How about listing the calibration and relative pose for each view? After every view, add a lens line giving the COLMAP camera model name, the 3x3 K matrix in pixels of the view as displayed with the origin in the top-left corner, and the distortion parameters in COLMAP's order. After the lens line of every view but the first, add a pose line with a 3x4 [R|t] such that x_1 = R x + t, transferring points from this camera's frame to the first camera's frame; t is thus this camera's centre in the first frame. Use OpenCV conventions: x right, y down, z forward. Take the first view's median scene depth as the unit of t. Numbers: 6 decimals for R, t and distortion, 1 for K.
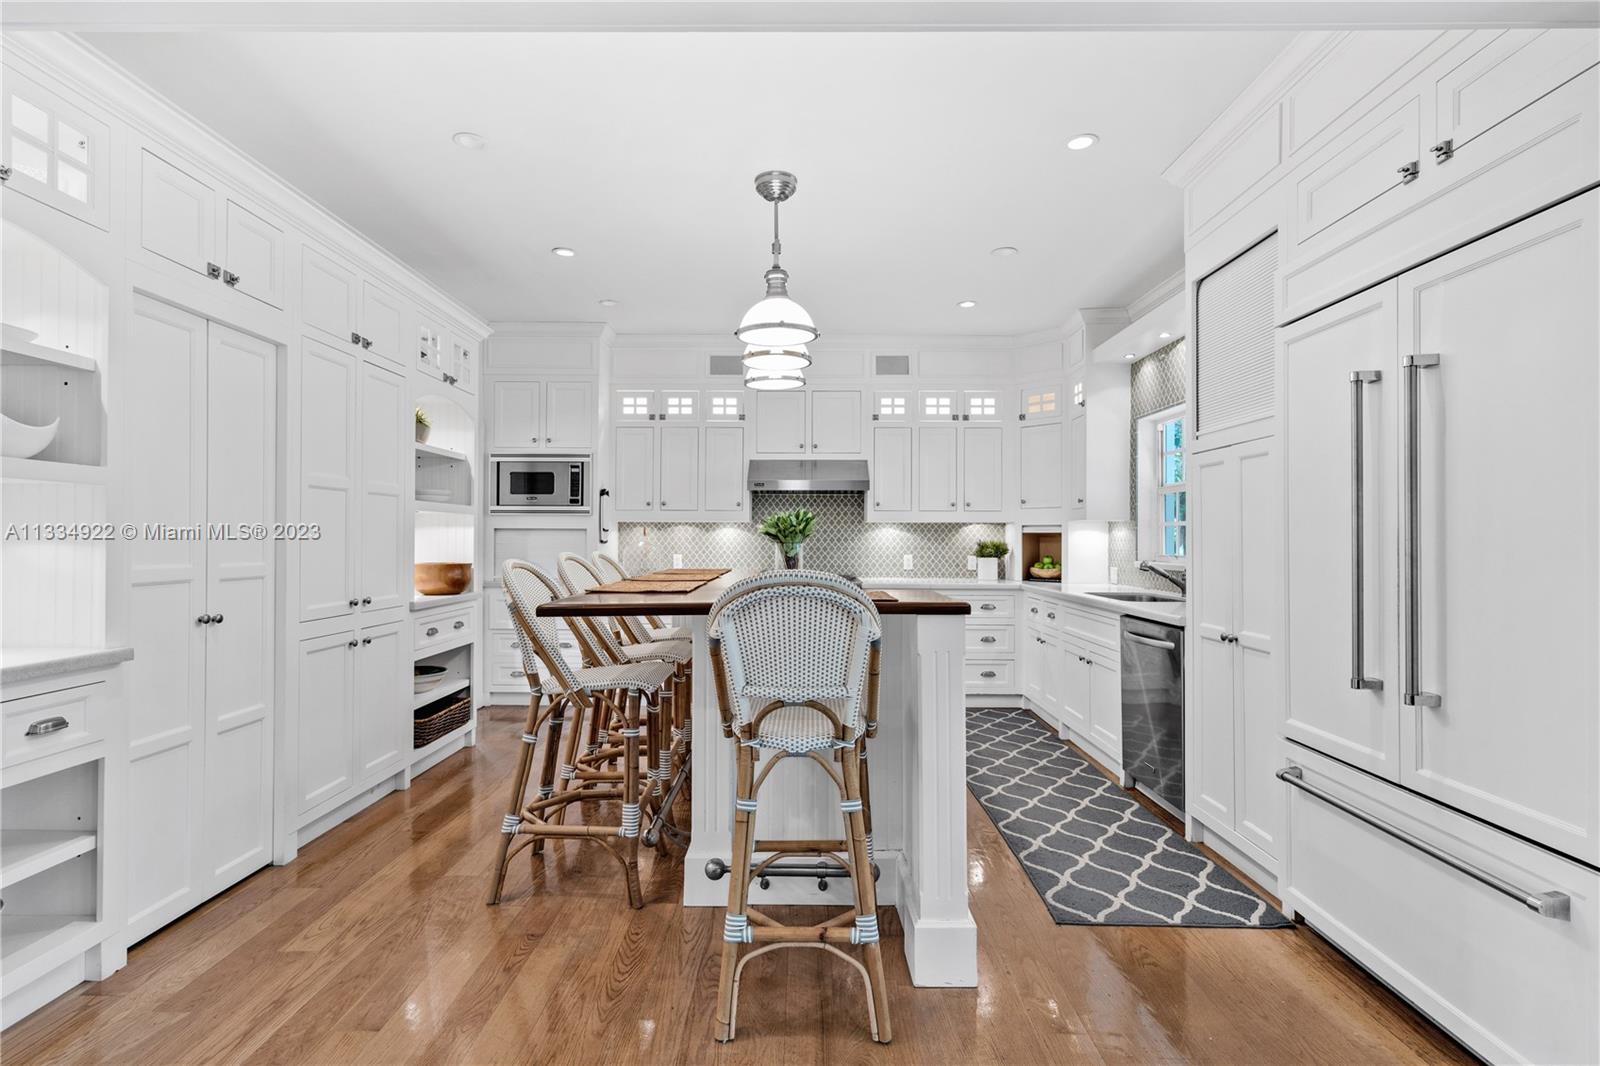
lens RADIAL K [[770.3, 0, 811.4], [0, 770.3, 533.2], [0, 0, 1]] dist [0.000933, 0.001586]
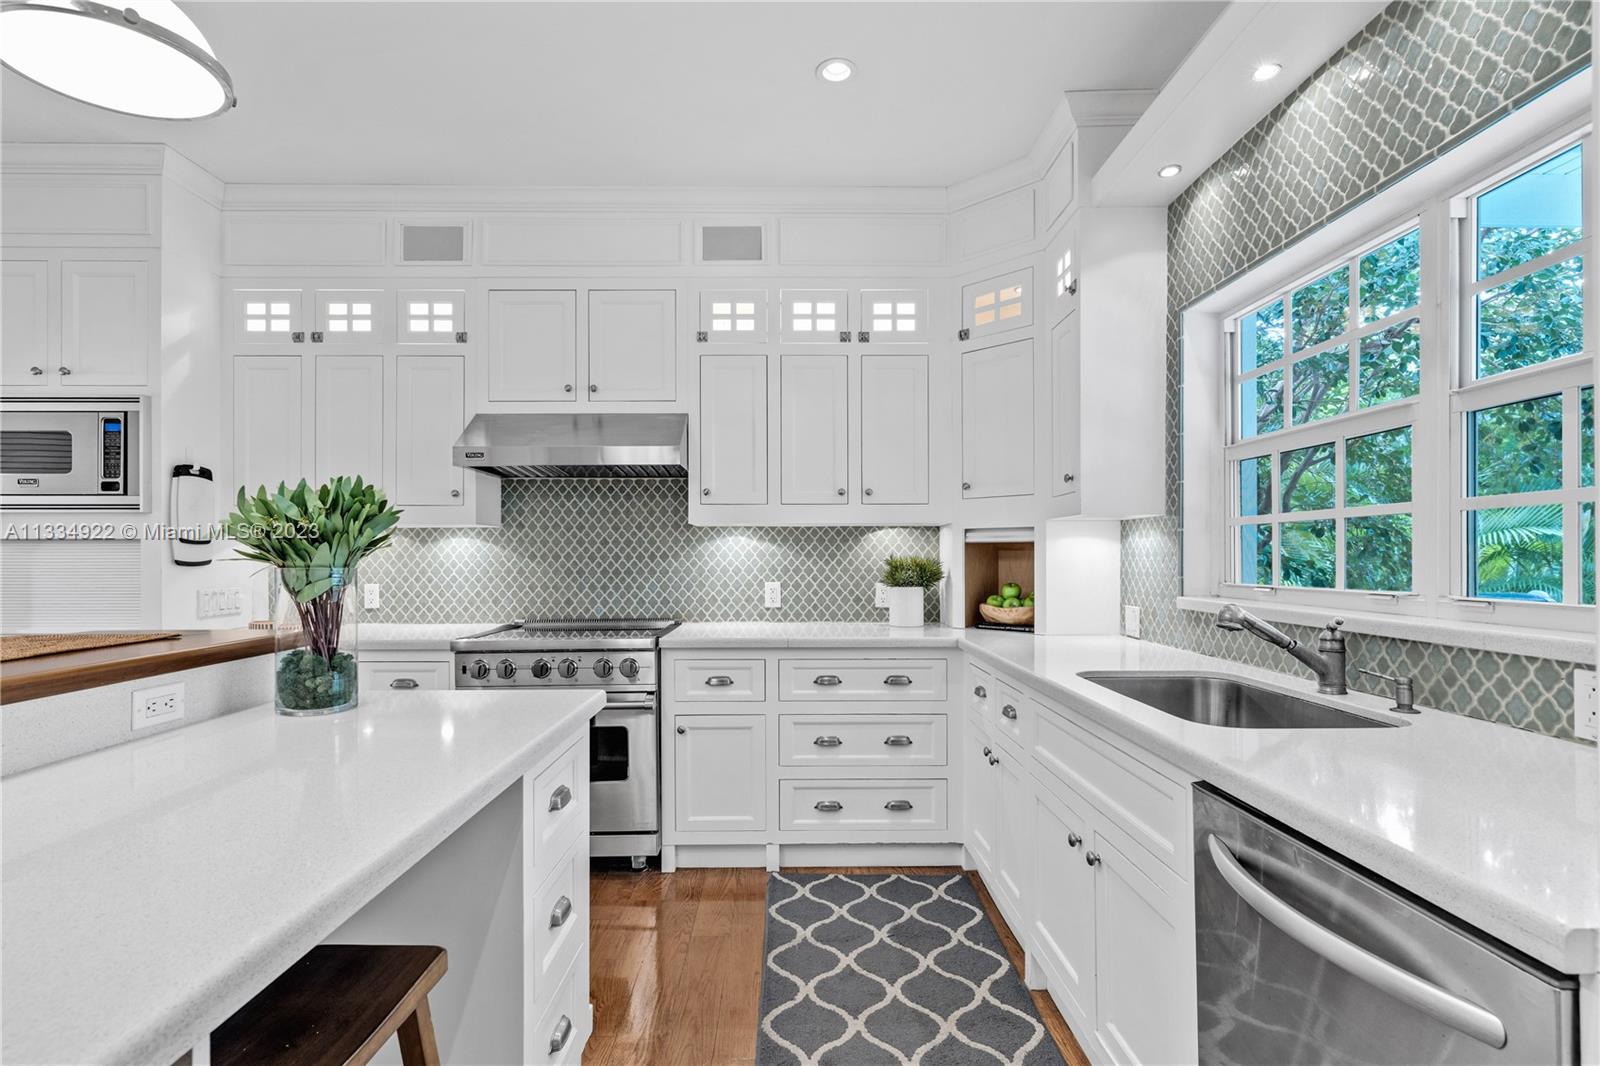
lens RADIAL K [[770.3, 0, 809.2], [0, 770.3, 552.8], [0, 0, 1]] dist [0.000933, 0.001586]
pose [[0.999885, -0.005595, 0.014078, 0.161196], [0.005536, 0.999976, 0.004222, 0.004253], [-0.014101, -0.004143, 0.999892, 0.467096]]
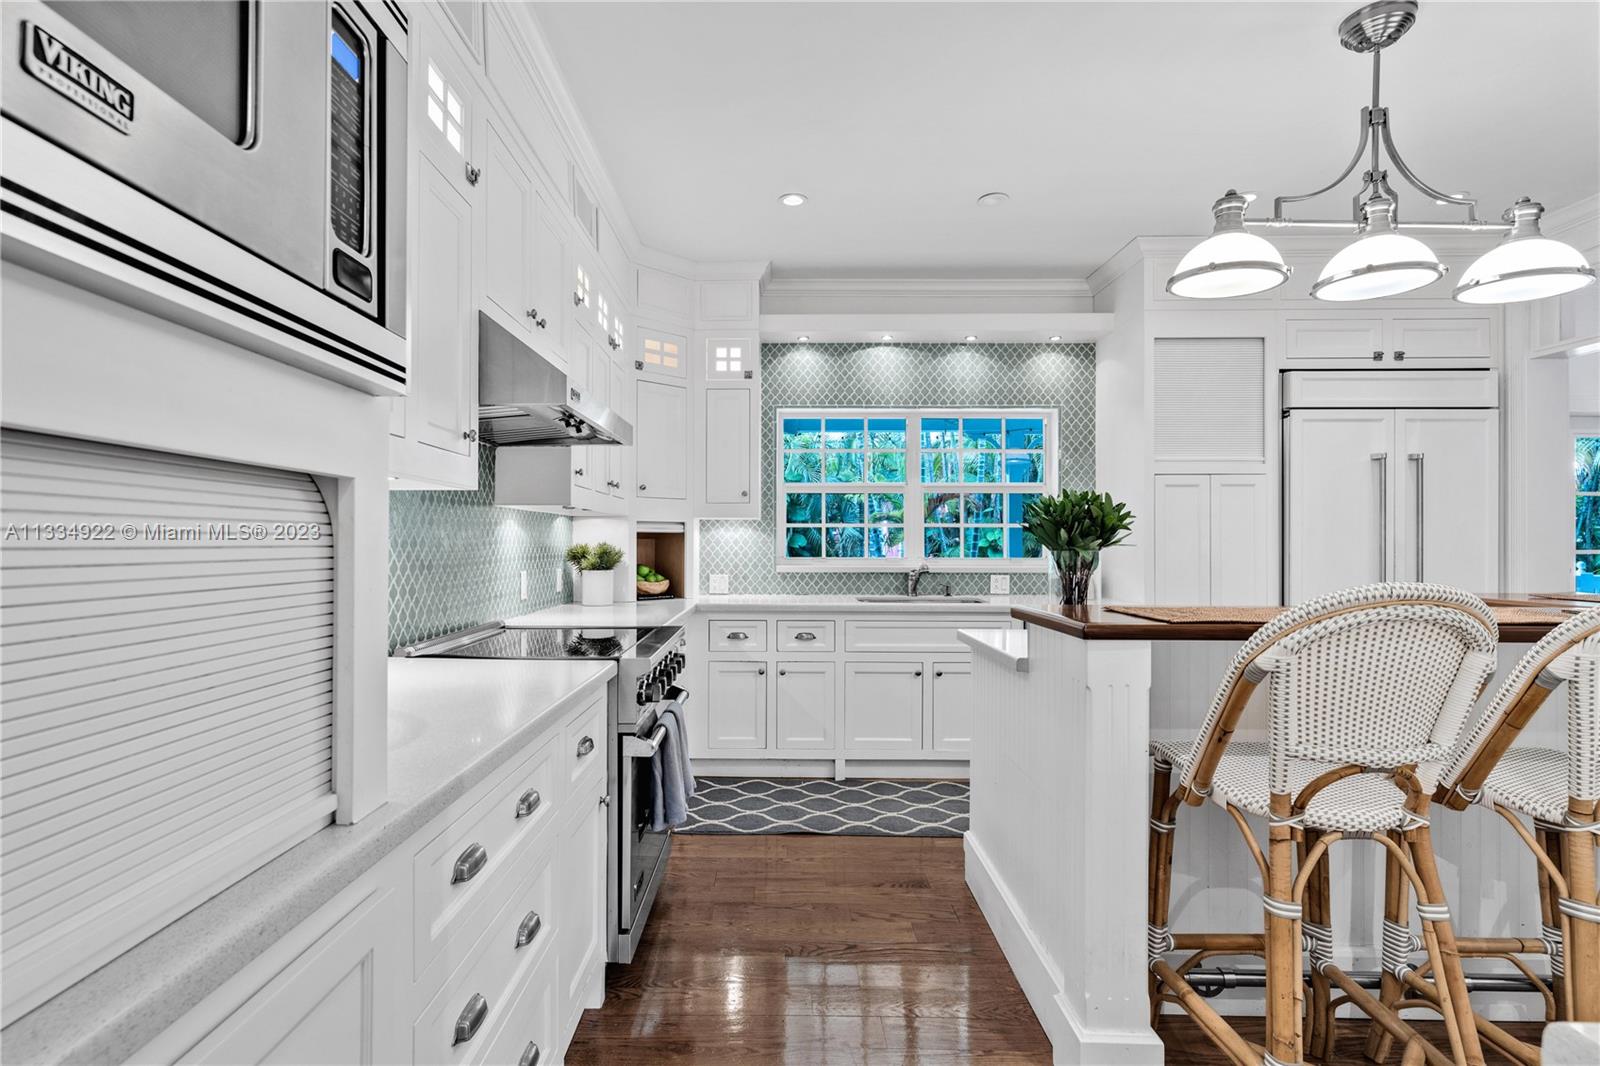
lens RADIAL K [[770.3, 0, 770.2], [0, 770.3, 532.9], [0, 0, 1]] dist [0.000933, 0.001586]
pose [[0.023467, 0.010479, 0.999670, -0.448954], [-0.010511, 0.999892, -0.010235, 0.006873], [-0.999669, -0.010267, 0.023575, 0.918667]]
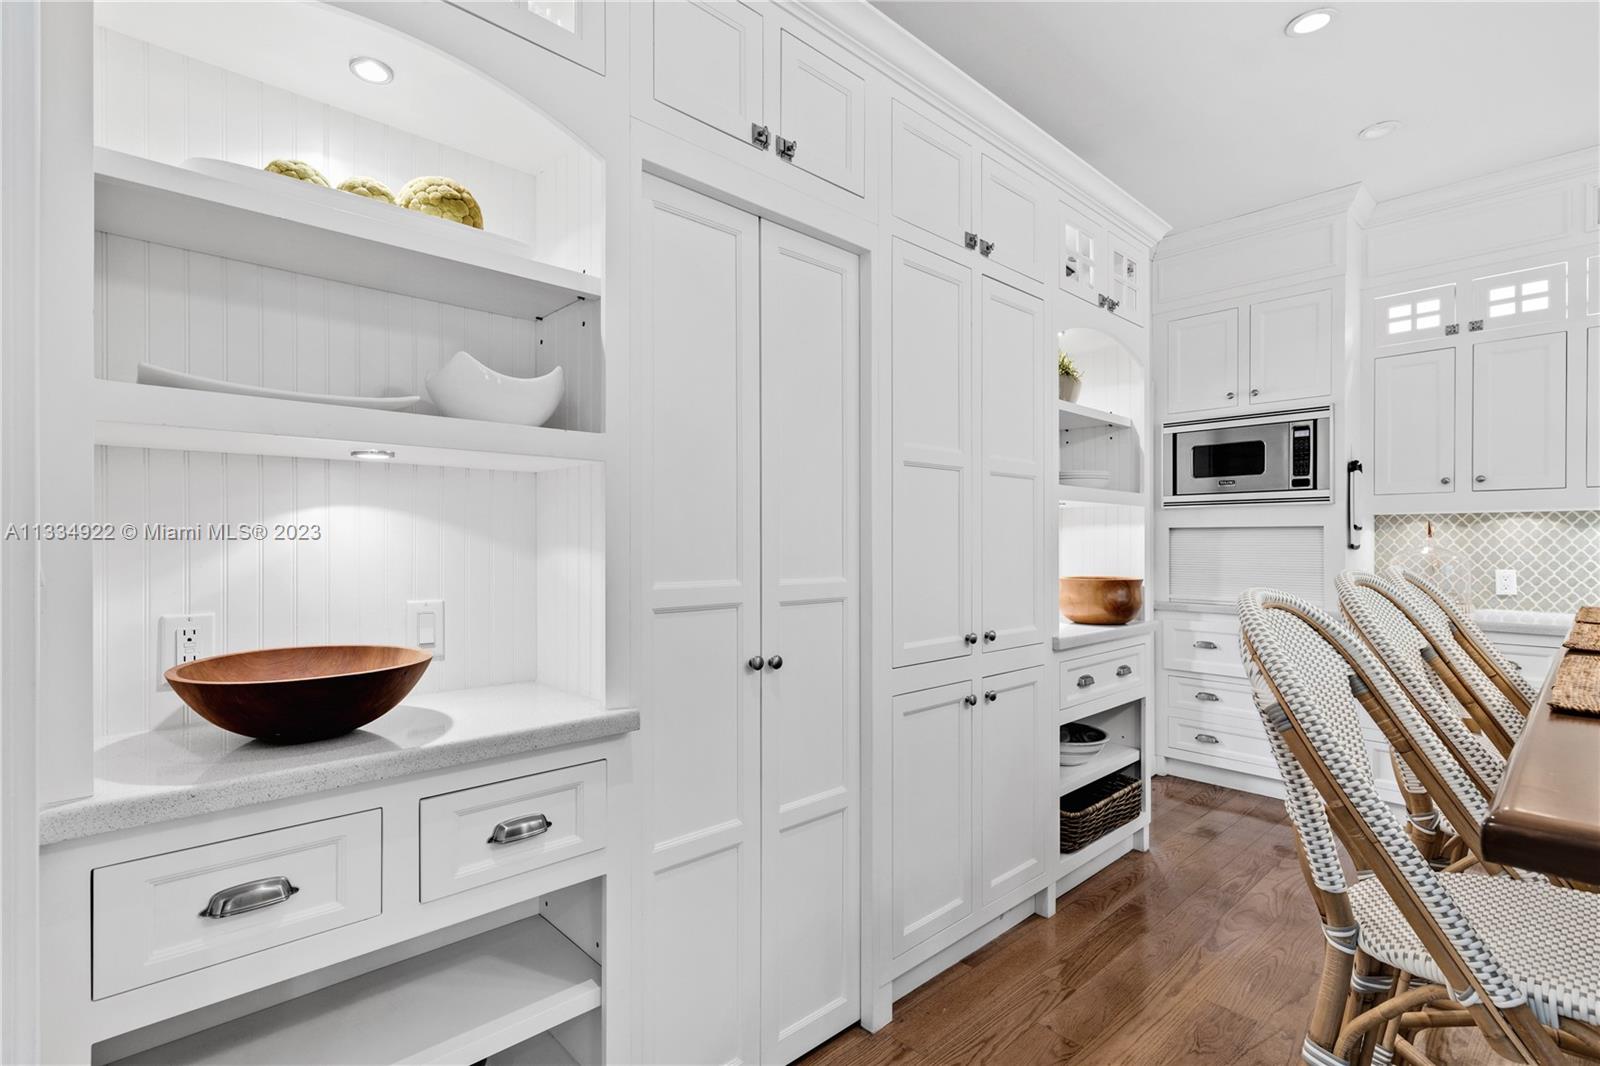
lens RADIAL K [[770.3, 0, 793.8], [0, 770.3, 540.4], [0, 0, 1]] dist [0.000933, 0.001586]
pose [[0.680460, -0.004730, -0.732770, -0.127202], [0.007651, 0.999971, 0.000650, 0.002269], [0.732745, -0.006049, 0.680476, 0.263864]]
